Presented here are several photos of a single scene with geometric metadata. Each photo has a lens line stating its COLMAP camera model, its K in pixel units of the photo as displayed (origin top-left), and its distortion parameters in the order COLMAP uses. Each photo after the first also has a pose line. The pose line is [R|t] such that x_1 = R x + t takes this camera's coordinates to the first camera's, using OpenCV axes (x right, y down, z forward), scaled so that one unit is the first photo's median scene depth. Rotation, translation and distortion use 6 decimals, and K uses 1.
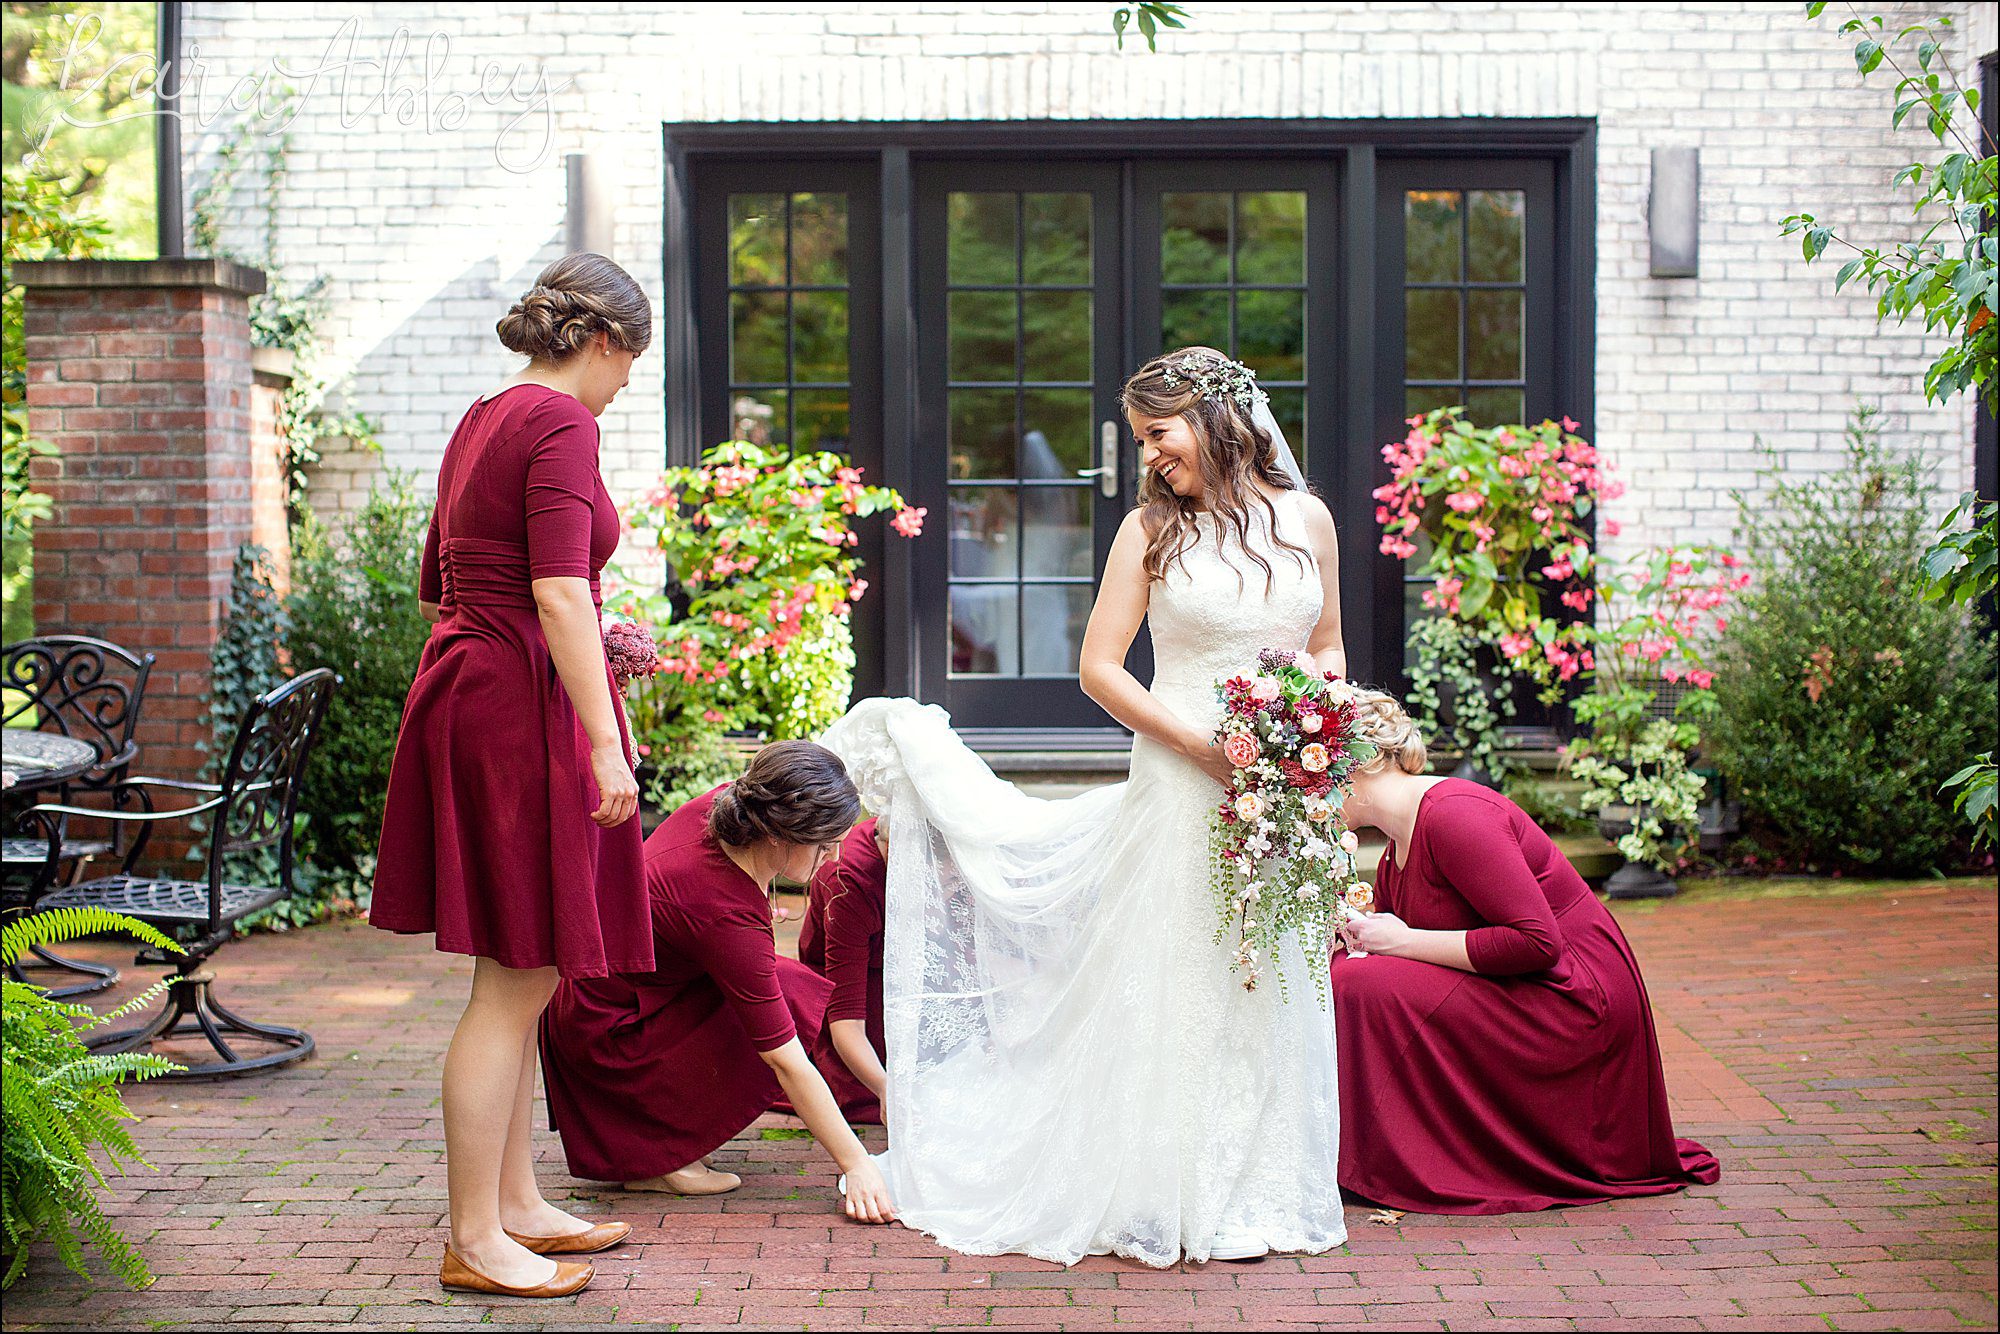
lens RADIAL K [[2862.0, 0, 962.5], [0, 2862.0, 664.6], [0, 0, 1]] dist [-0.193431, 0.413045]
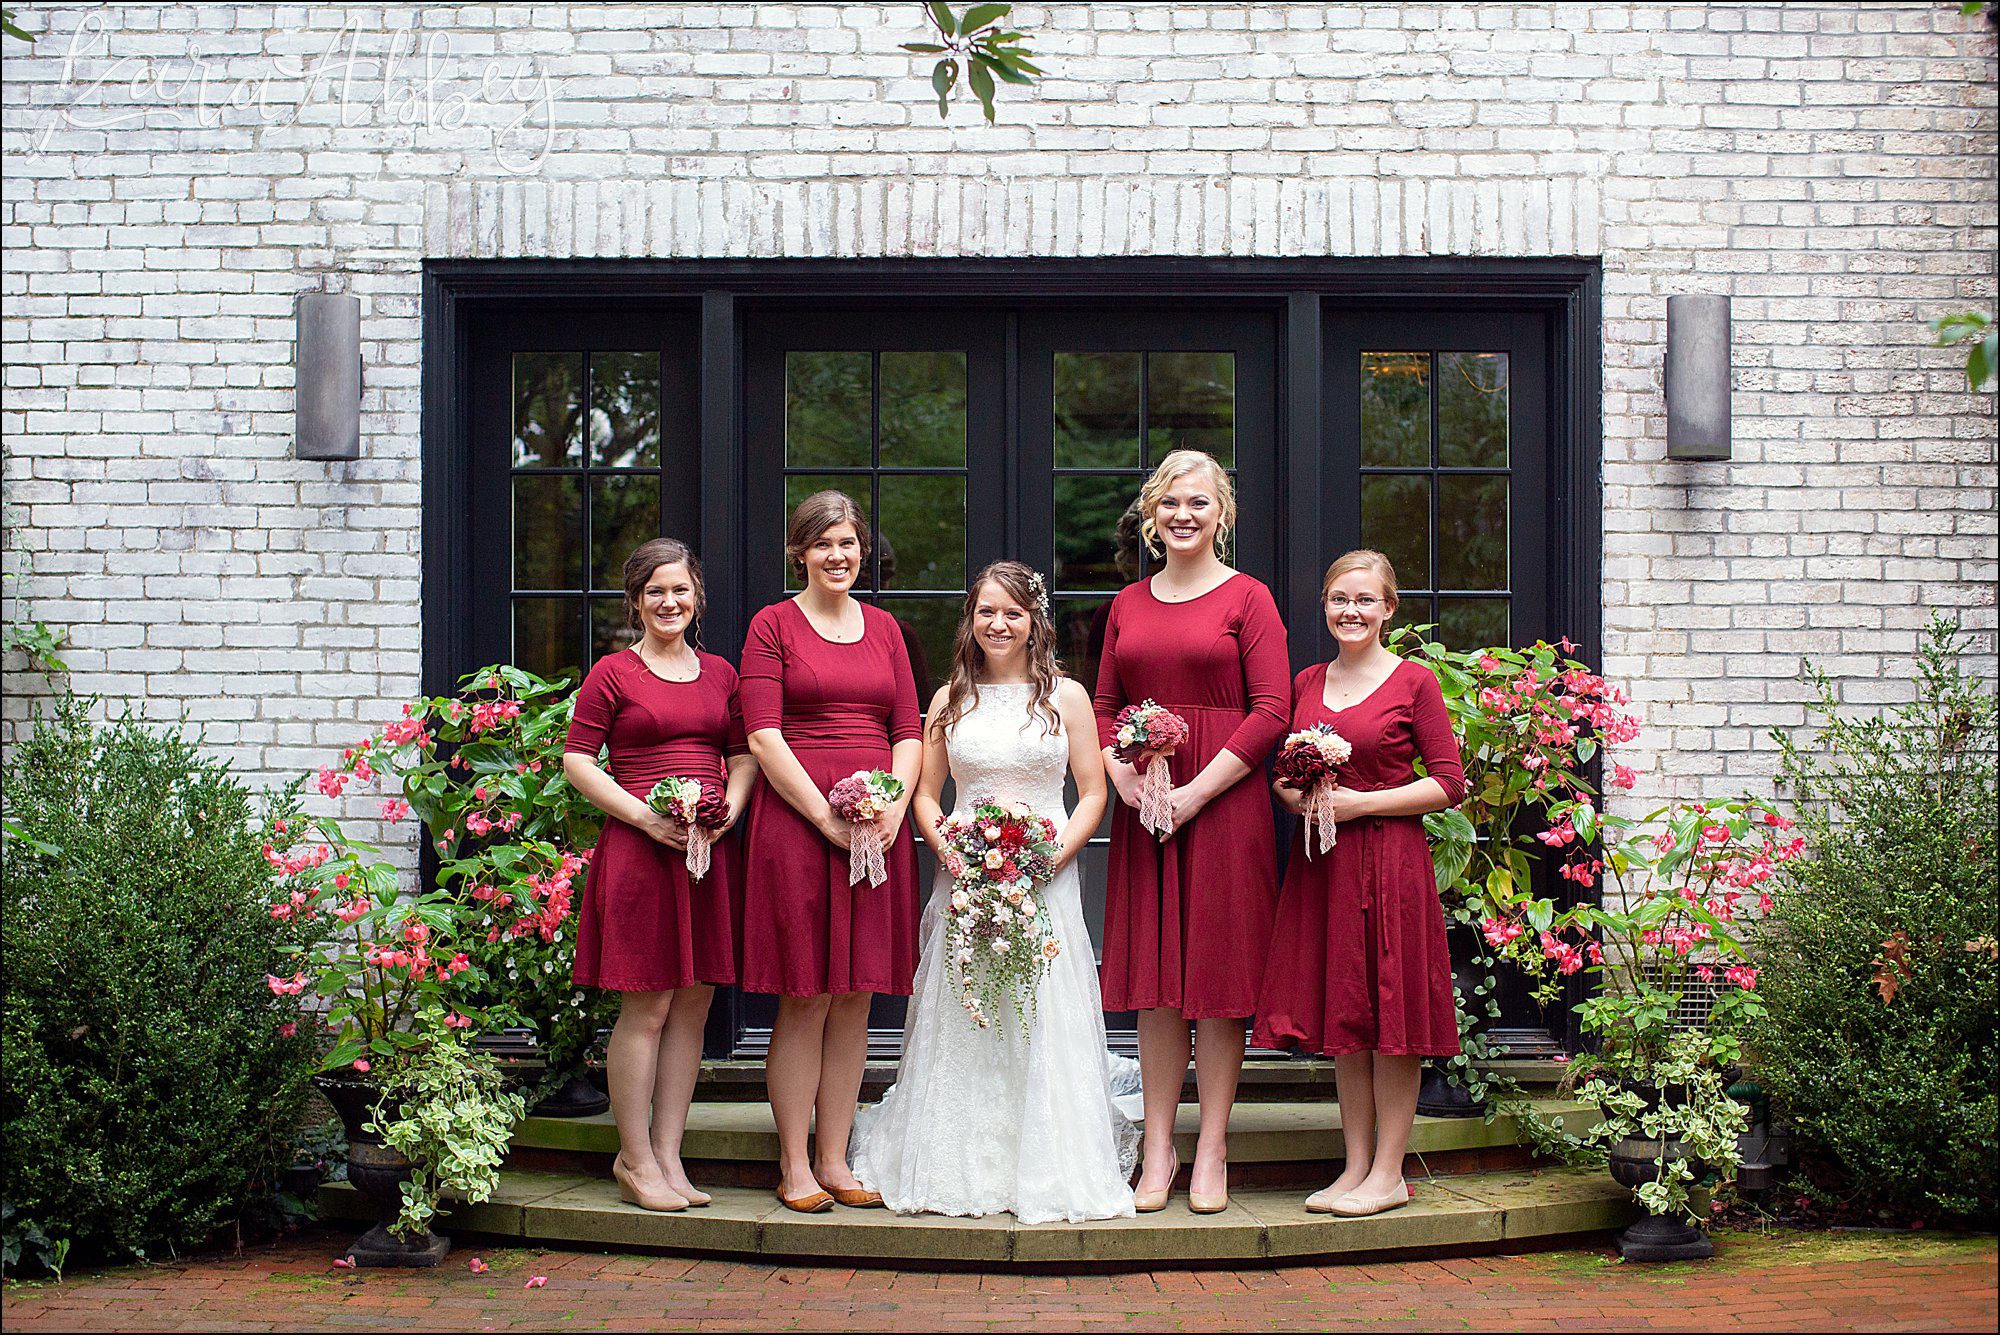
lens RADIAL K [[2862.0, 0, 962.5], [0, 2862.0, 665.1], [0, 0, 1]] dist [-0.193431, 0.413045]
pose [[0.999945, 0.005425, 0.008939, 0.039583], [-0.004764, 0.997371, -0.072304, -0.021745], [-0.009308, 0.072258, 0.997343, 0.219808]]
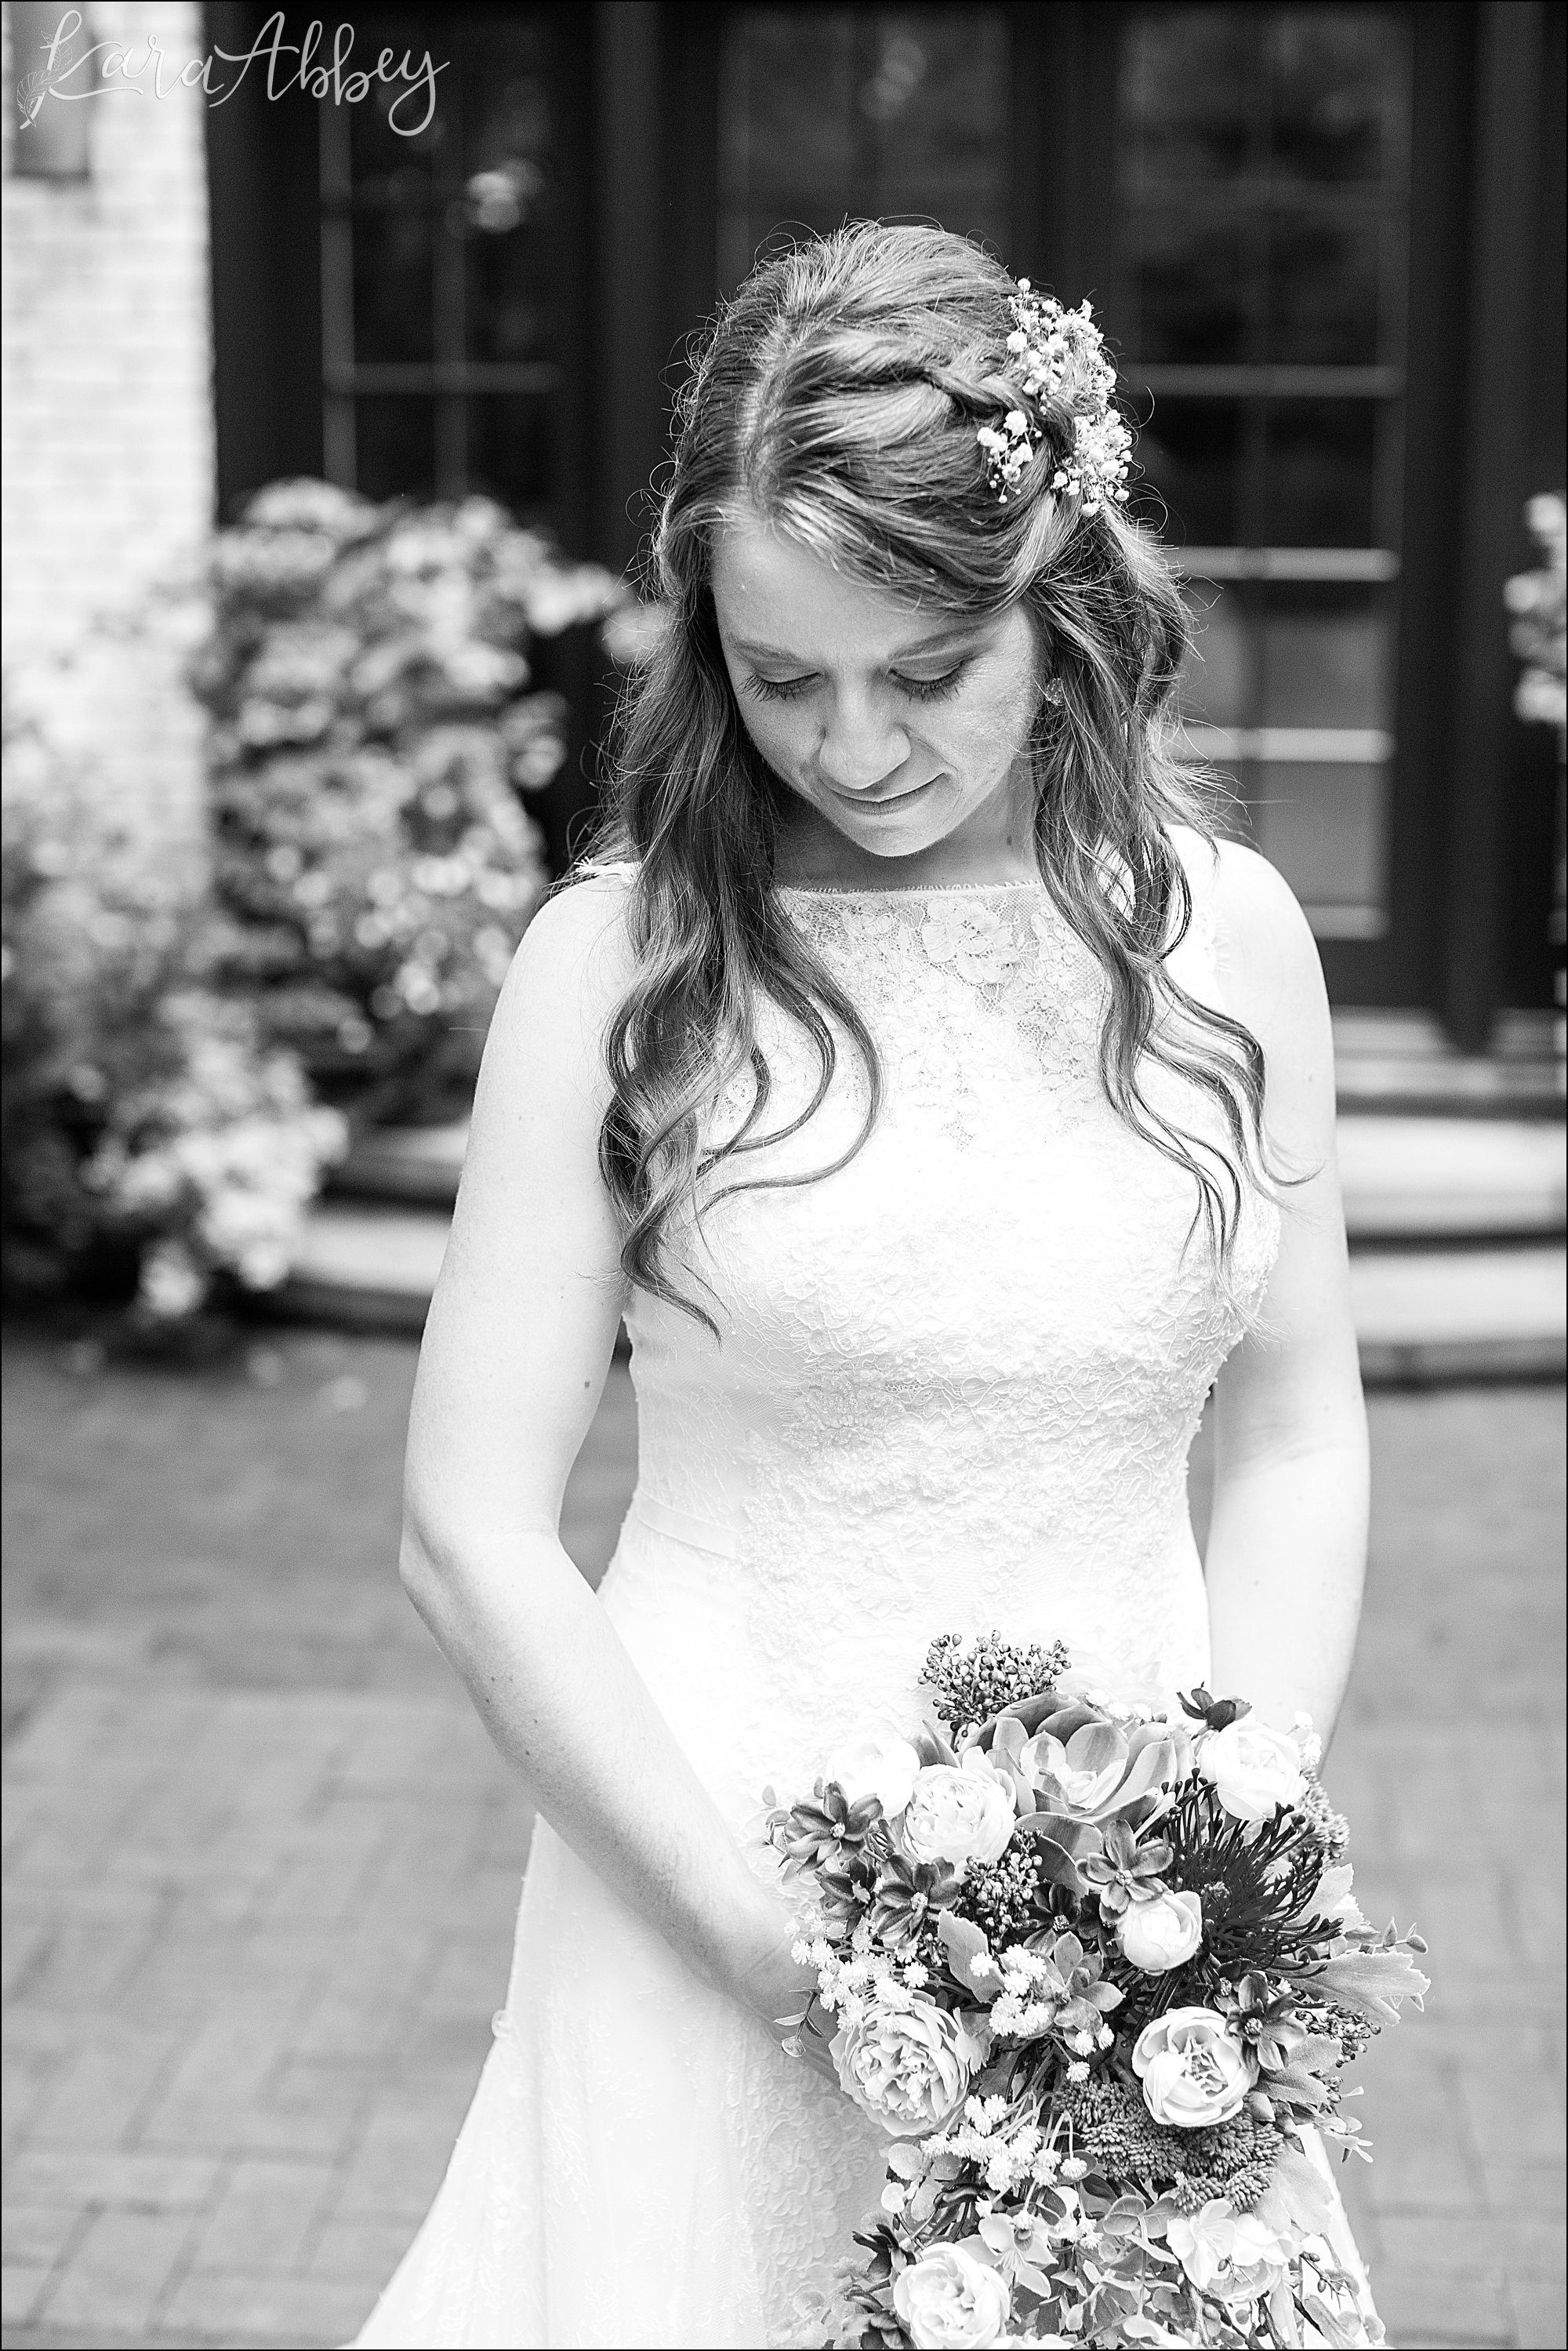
lens RADIAL K [[3363.9, 0, 784.0], [0, 3363.9, 1175.5], [0, 0, 1]] dist [-0.193431, 0.413045]
pose [[0.998710, 0.026678, -0.043209, 0.040612], [-0.020586, 0.990530, 0.135746, -0.036876], [0.046421, -0.134682, 0.989801, 0.370832]]
